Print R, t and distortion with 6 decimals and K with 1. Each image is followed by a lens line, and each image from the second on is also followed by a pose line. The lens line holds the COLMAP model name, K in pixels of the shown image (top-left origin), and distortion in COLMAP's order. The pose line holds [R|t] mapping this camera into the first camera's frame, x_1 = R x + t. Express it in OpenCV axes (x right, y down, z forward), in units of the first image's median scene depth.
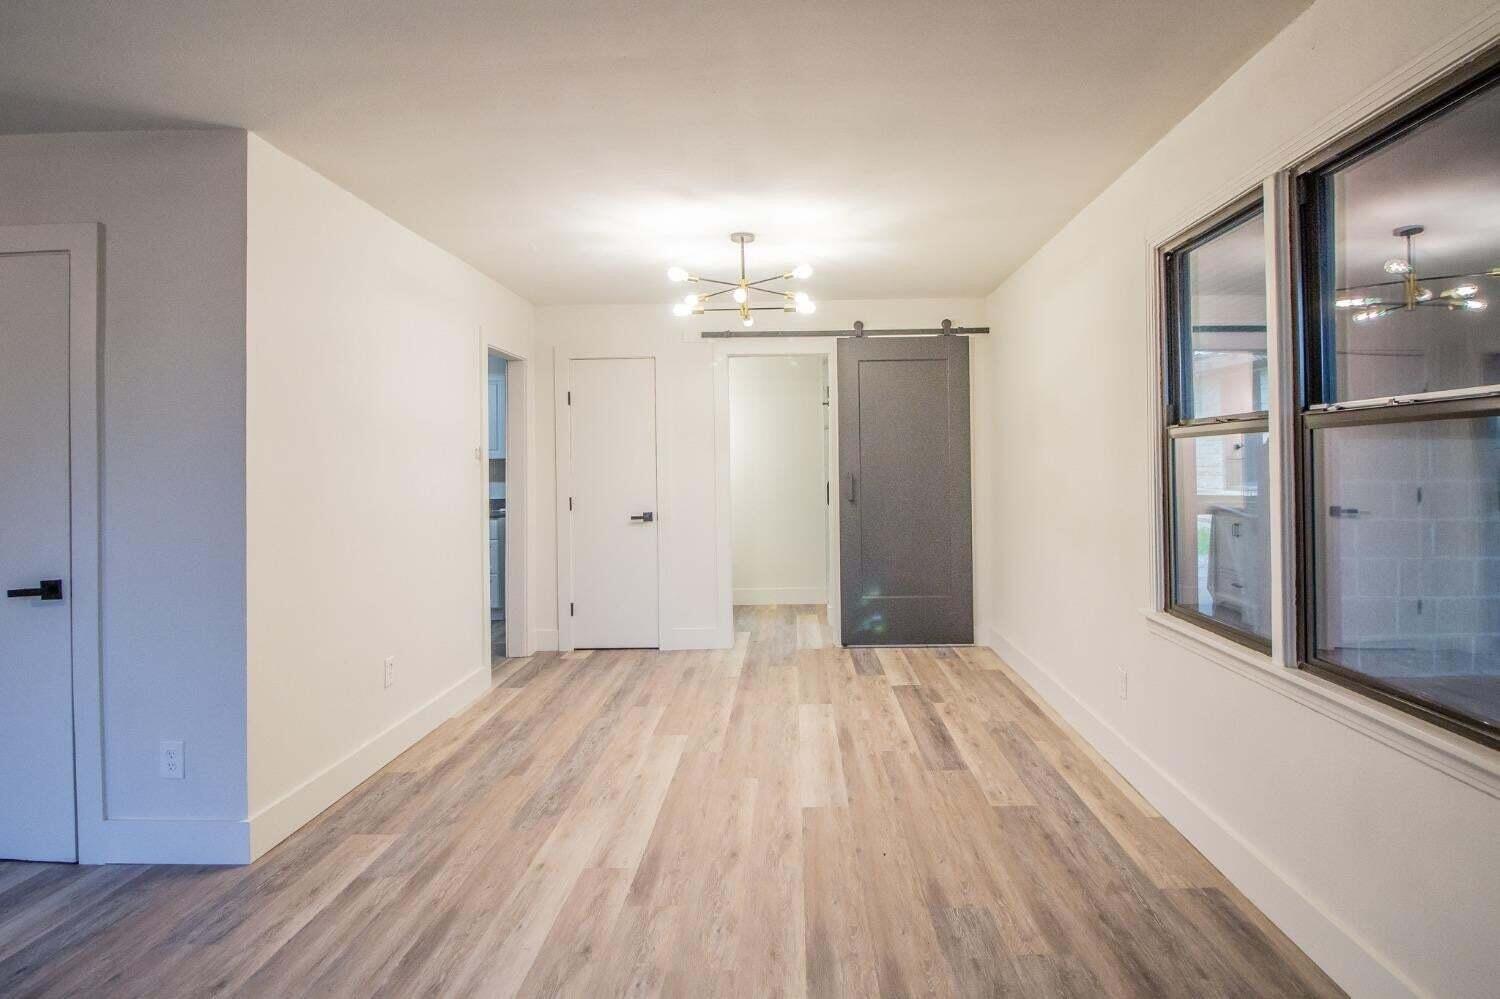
lens RADIAL K [[764.0, 0, 783.3], [0, 764.0, 457.2], [0, 0, 1]] dist [-0.012382, -0.002073]
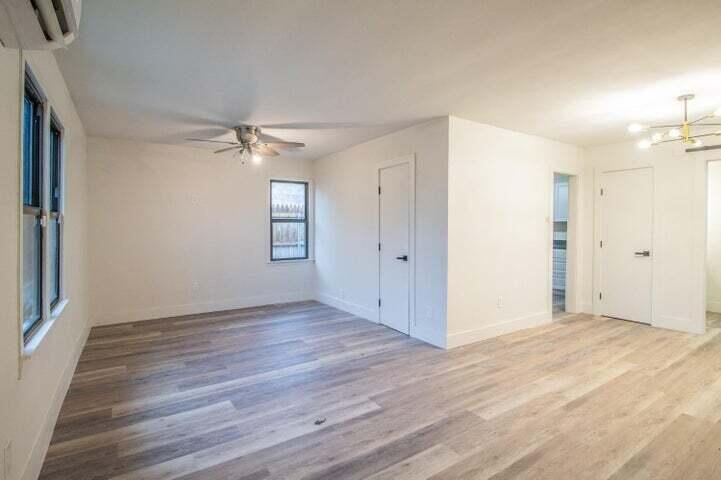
lens RADIAL K [[367.2, 0, 363.1], [0, 367.2, 236.0], [0, 0, 1]] dist [-0.012382, -0.002073]
pose [[0.562049, 0.039170, -0.826176, 0.263622], [-0.001778, 0.998933, 0.046152, -0.006322], [0.827102, -0.024471, 0.561519, -0.106684]]
